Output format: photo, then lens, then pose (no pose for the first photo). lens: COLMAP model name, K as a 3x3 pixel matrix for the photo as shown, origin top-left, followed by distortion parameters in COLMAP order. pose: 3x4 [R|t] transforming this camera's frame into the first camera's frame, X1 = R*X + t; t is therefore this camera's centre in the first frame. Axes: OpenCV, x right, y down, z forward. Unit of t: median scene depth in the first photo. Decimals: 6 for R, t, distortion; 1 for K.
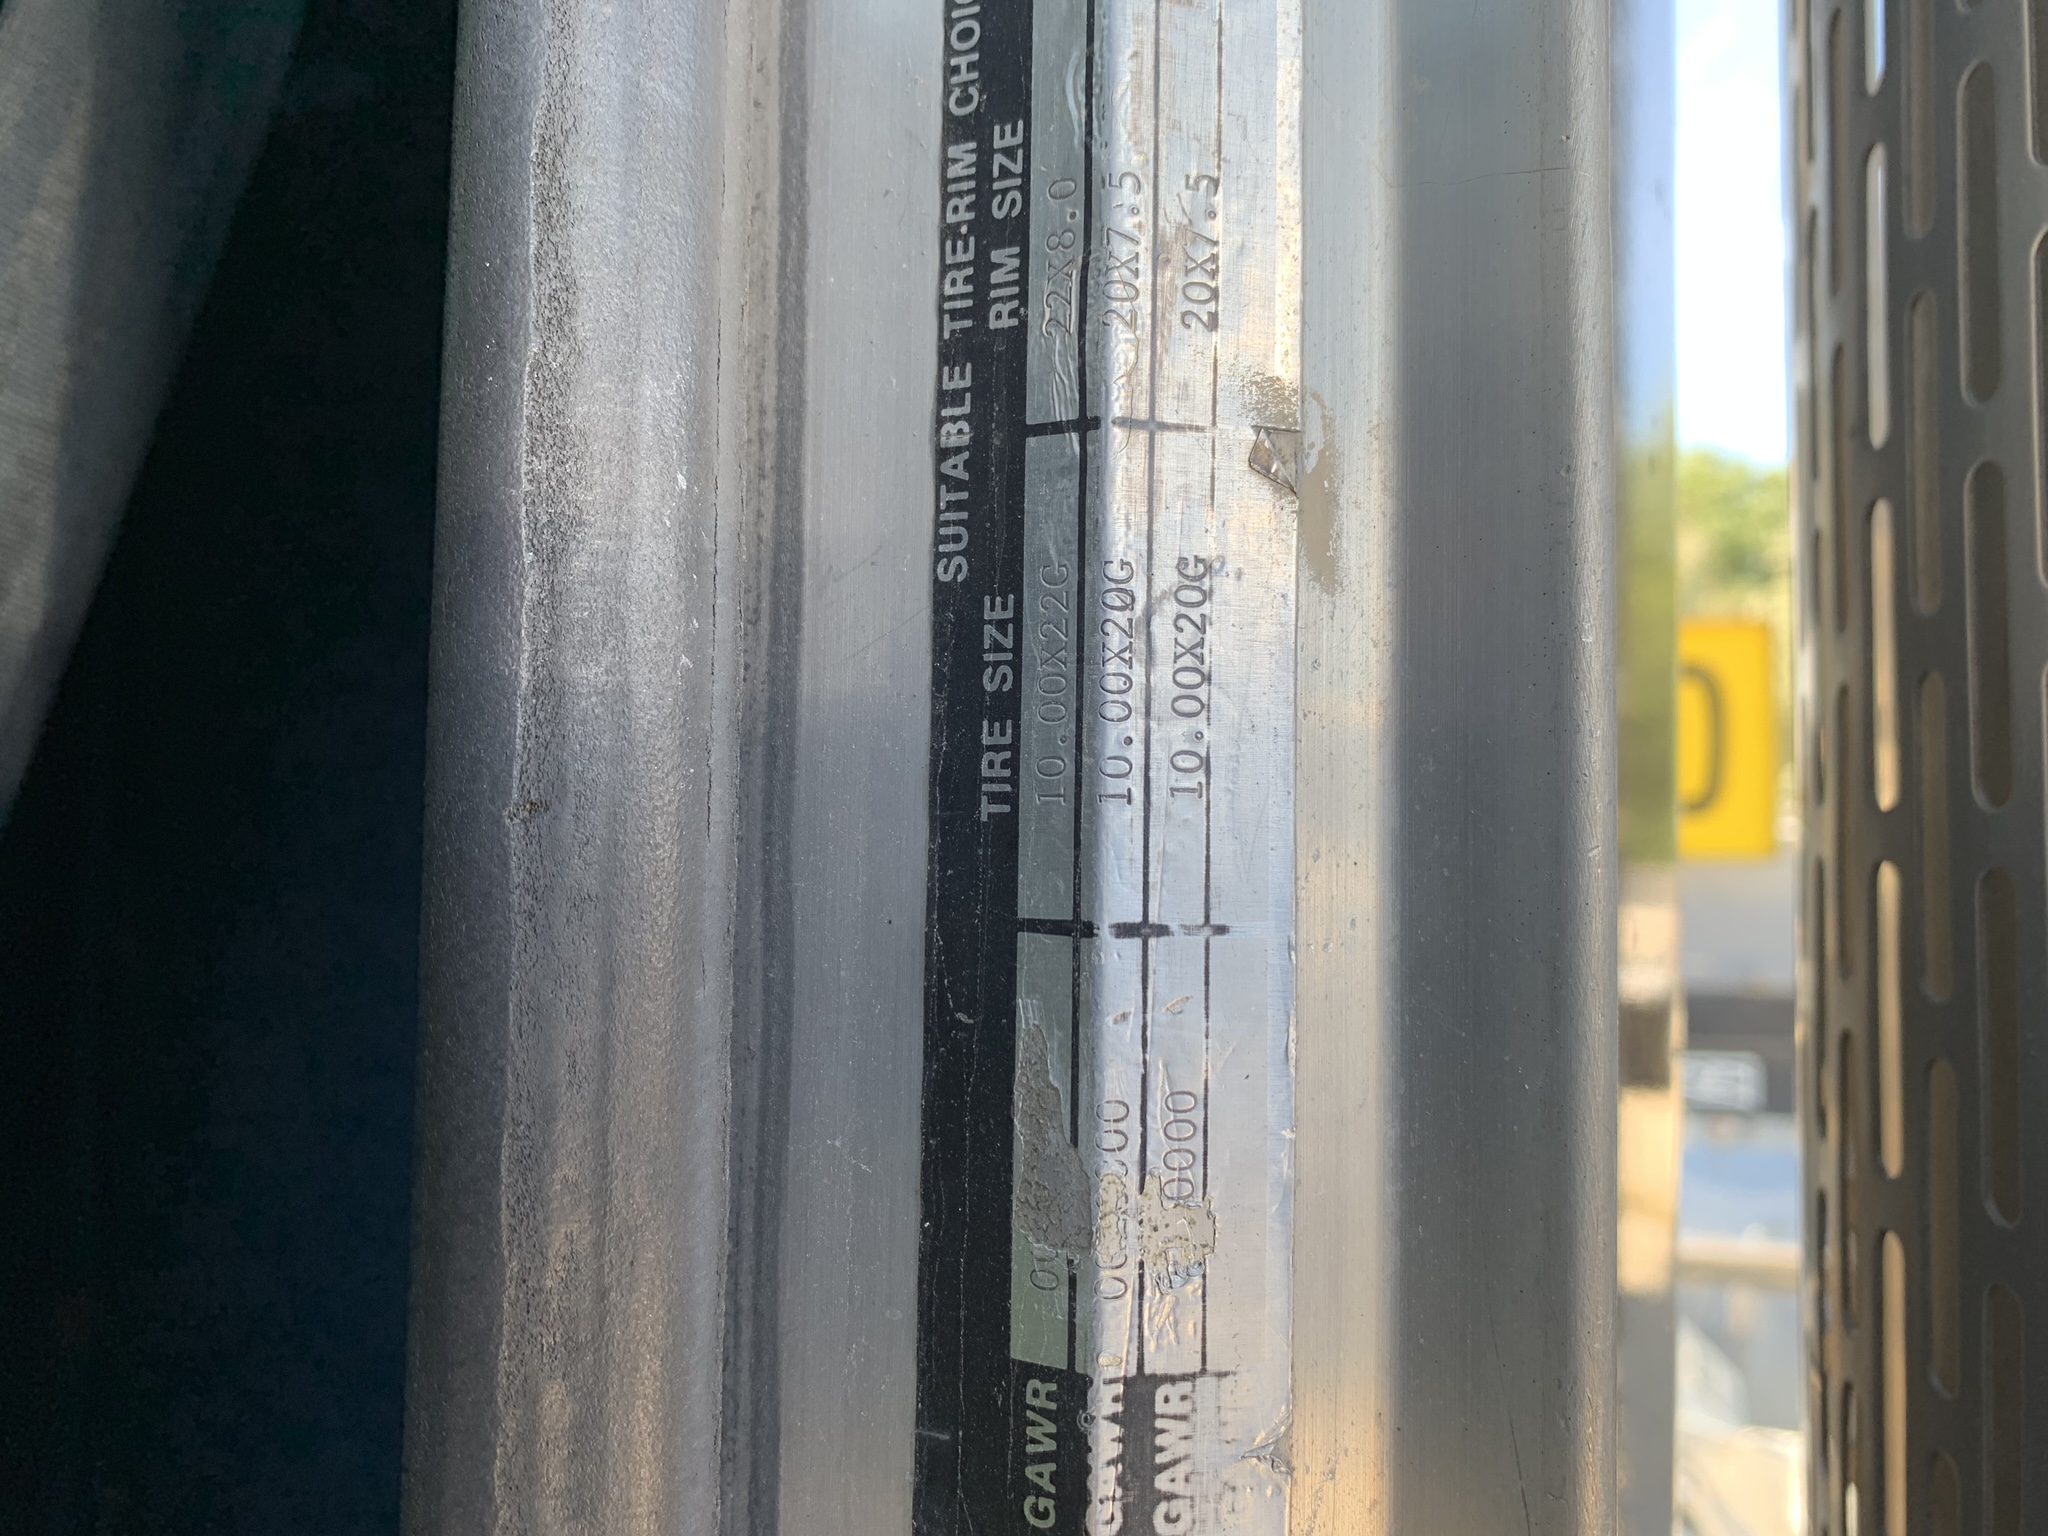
lens RADIAL K [[1581.9, 0, 1018.2], [0, 1581.9, 766.7], [0, 0, 1]] dist [0.010151, -0.010633]
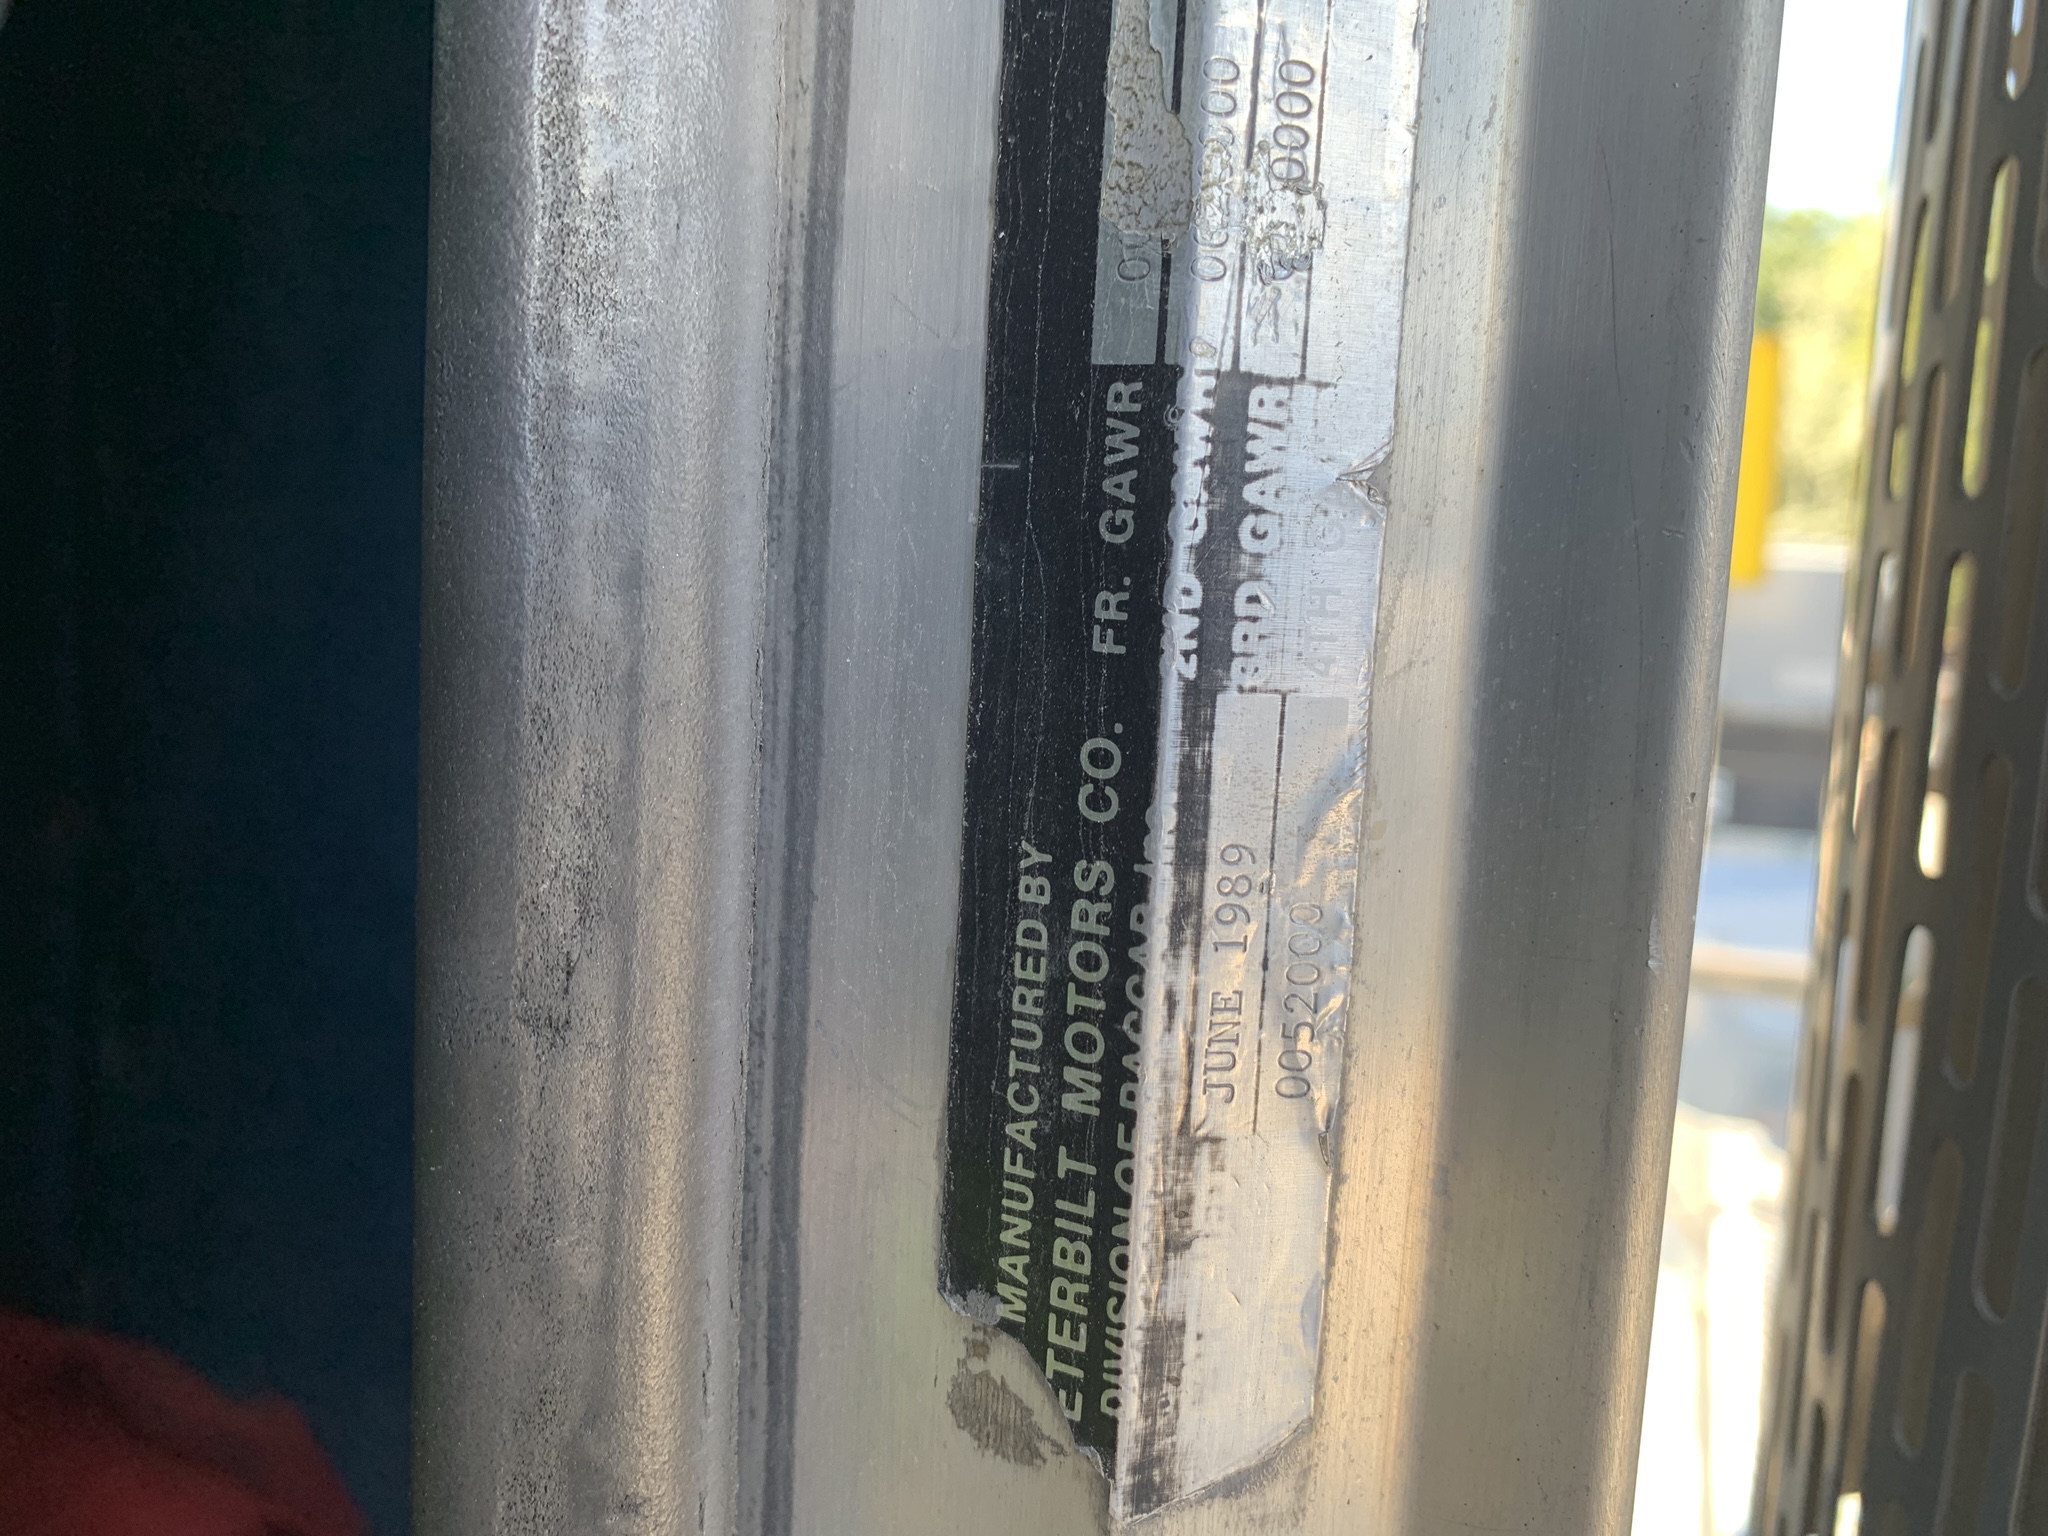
lens RADIAL K [[1581.9, 0, 1030.3], [0, 1581.9, 768.3], [0, 0, 1]] dist [0.010151, -0.010633]
pose [[0.999103, 0.037244, 0.020170, -0.050986], [-0.039859, 0.987831, 0.150338, 0.479212], [-0.014325, -0.151007, 0.988429, 0.064709]]
